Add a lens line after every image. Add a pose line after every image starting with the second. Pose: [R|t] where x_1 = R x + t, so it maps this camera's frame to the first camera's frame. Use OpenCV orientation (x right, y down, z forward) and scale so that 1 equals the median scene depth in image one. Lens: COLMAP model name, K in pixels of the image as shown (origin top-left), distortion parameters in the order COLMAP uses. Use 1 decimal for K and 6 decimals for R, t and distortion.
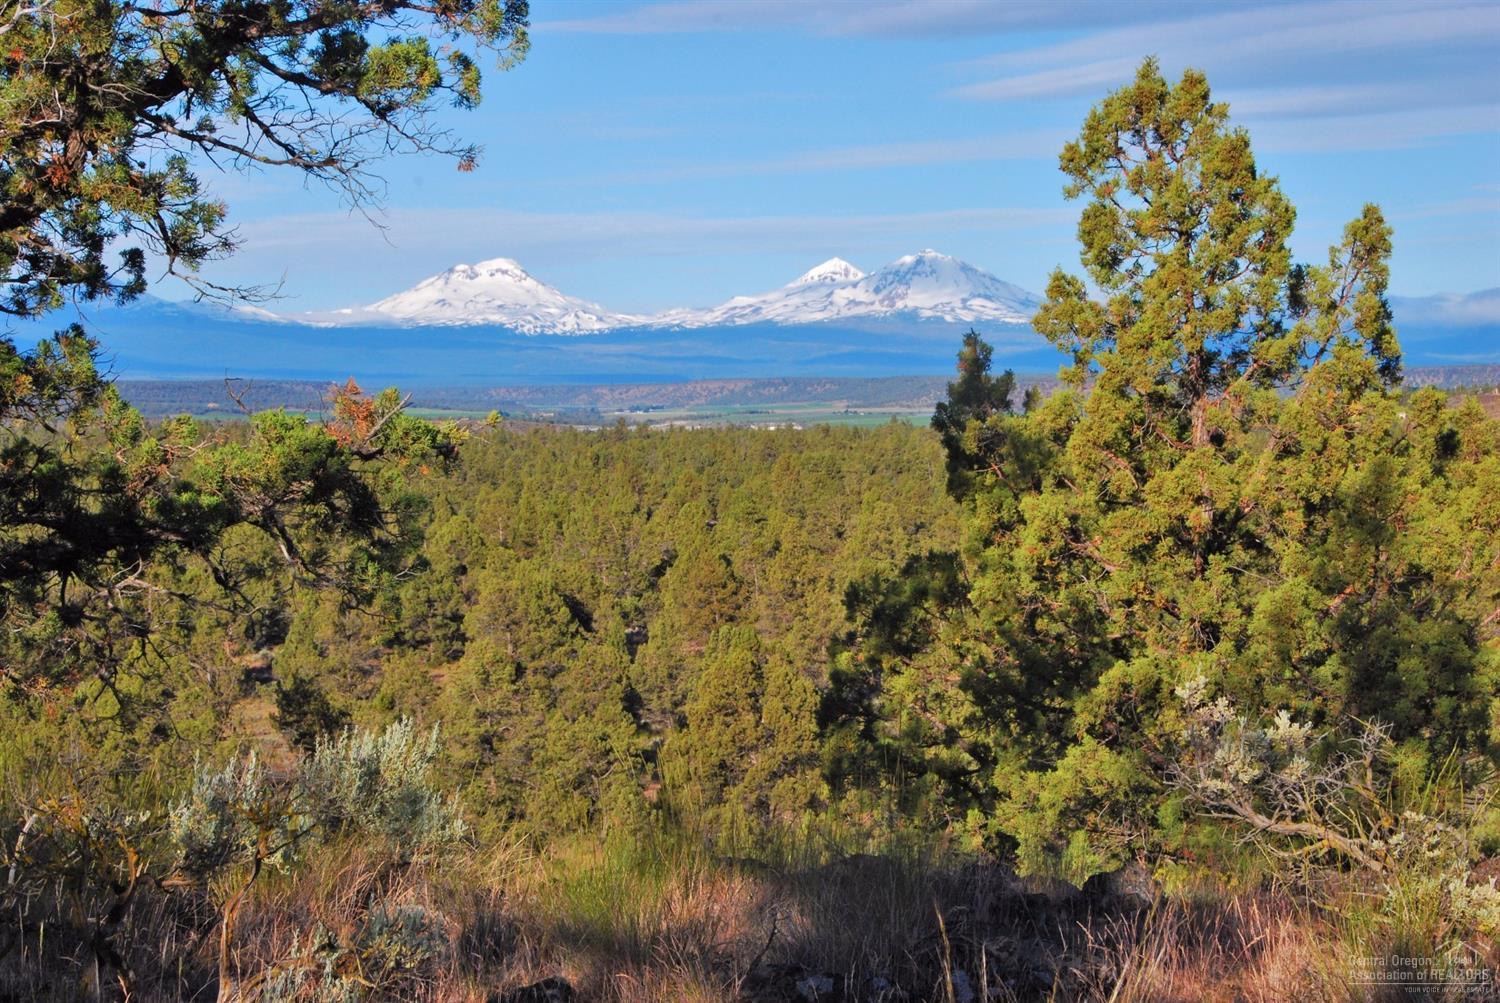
lens RADIAL K [[3565.0, 0, 749.9], [0, 3565.0, 500.5], [0, 0, 1]] dist [-0.068810, 0.000000]
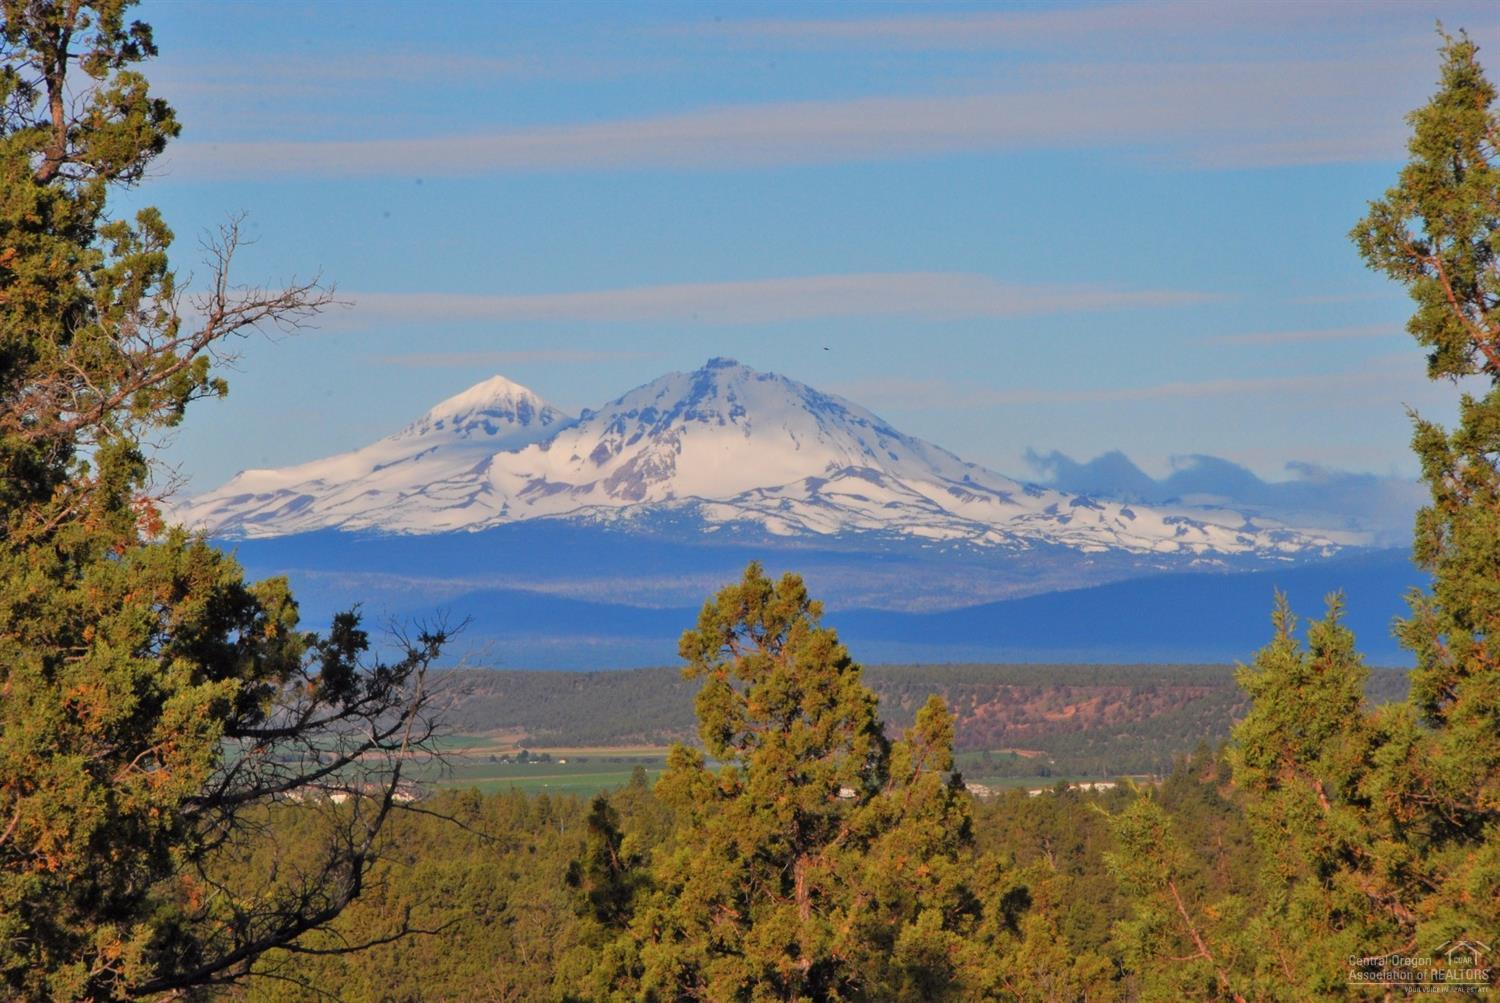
lens RADIAL K [[8984.9, 0, 750.6], [0, 8984.9, 503.4], [0, 0, 1]] dist [2.172683, 0.000000]
pose [[0.998633, 0.004556, 0.052062, -0.039458], [-0.001819, 0.998619, -0.052513, 0.008984], [-0.052230, 0.052347, 0.997262, -1.860462]]
